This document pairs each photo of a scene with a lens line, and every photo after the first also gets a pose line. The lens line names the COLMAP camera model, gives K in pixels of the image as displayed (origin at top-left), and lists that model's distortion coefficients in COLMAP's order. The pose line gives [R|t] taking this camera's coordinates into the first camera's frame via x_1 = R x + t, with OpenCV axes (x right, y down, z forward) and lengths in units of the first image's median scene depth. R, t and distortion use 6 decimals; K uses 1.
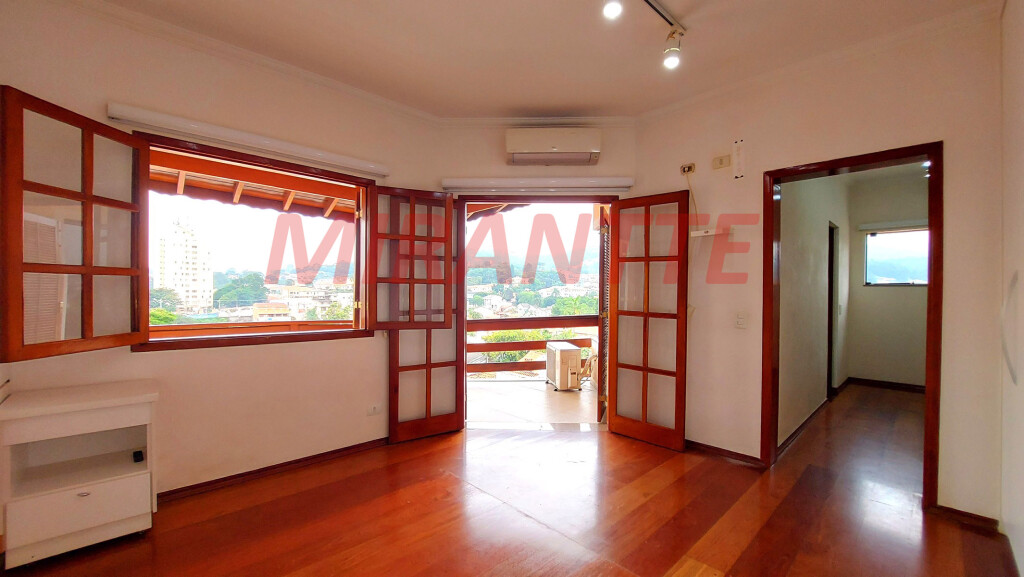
lens RADIAL K [[411.4, 0, 513.3], [0, 411.4, 292.1], [0, 0, 1]] dist [-0.008071, -0.002618]
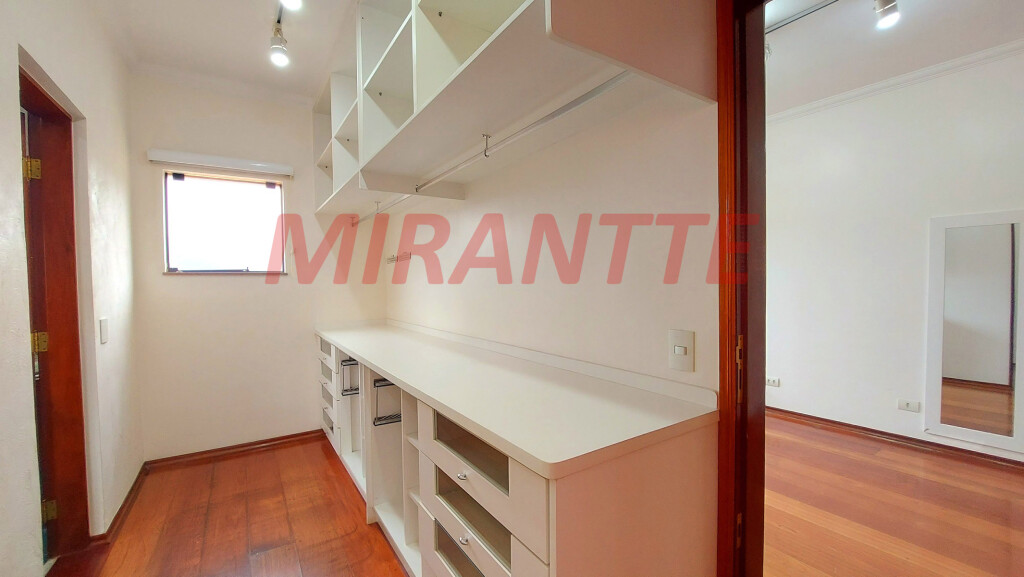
lens RADIAL K [[411.4, 0, 515.6], [0, 411.4, 291.2], [0, 0, 1]] dist [-0.008071, -0.002618]
pose [[0.176628, -0.039320, 0.983492, 0.437459], [0.019526, 0.999145, 0.036440, -0.004535], [-0.984084, 0.012767, 0.177244, 0.482708]]
